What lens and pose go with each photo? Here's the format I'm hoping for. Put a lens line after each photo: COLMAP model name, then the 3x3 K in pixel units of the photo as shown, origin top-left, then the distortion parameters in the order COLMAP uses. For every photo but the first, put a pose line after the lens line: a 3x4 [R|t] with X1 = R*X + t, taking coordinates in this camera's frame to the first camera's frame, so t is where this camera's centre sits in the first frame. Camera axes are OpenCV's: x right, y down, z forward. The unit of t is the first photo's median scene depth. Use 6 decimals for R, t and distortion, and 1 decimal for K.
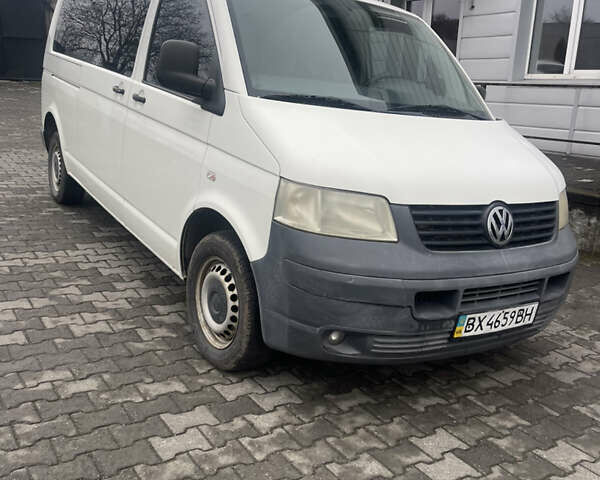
lens RADIAL K [[601.5, 0, 300.0], [0, 601.5, 240.0], [0, 0, 1]] dist [0.025912, 0.001432]
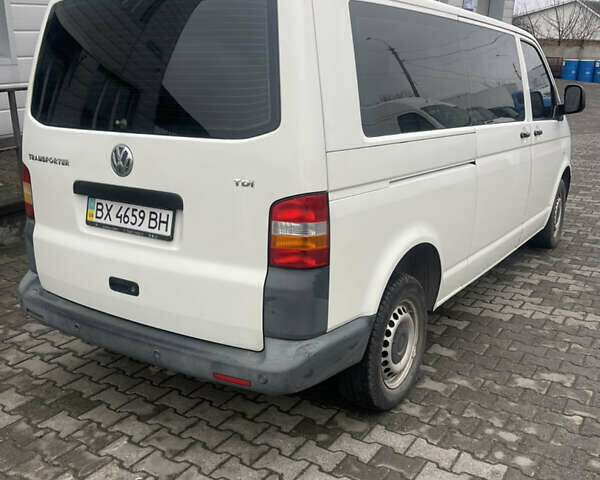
lens RADIAL K [[621.4, 0, 300.0], [0, 621.4, 240.0], [0, 0, 1]] dist [0.081745, -0.137416]
pose [[-0.402190, -0.338732, 0.850590, -1.732714], [0.197452, 0.875089, 0.441851, -0.984466], [-0.894011, 0.345659, -0.285069, 2.609642]]
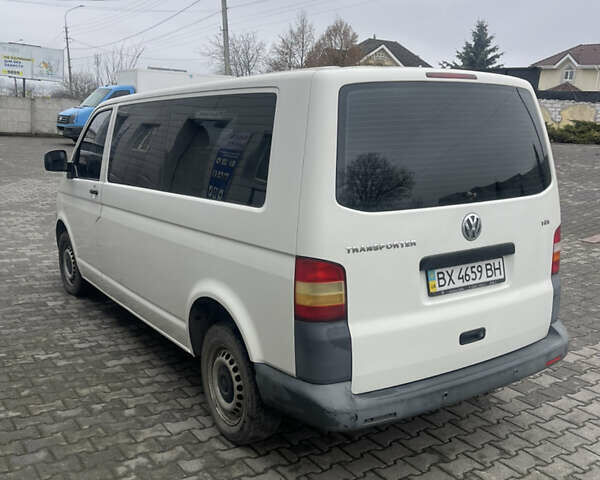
lens RADIAL K [[621.4, 0, 300.0], [0, 621.4, 240.0], [0, 0, 1]] dist [0.081745, -0.137416]
pose [[-0.993816, -0.107082, -0.029377, -0.369127], [-0.108939, 0.889089, 0.444581, -1.170008], [-0.021488, 0.445032, -0.895257, 3.595019]]
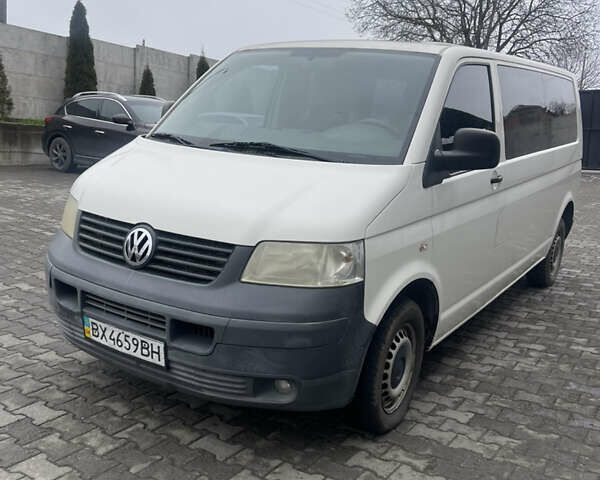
lens RADIAL K [[621.4, 0, 300.0], [0, 621.4, 240.0], [0, 0, 1]] dist [0.081745, -0.137416]
pose [[0.401804, 0.106081, -0.909560, 1.391391], [-0.254960, 0.966951, 0.000144, -0.104562], [0.879516, 0.231844, 0.415572, 0.800027]]
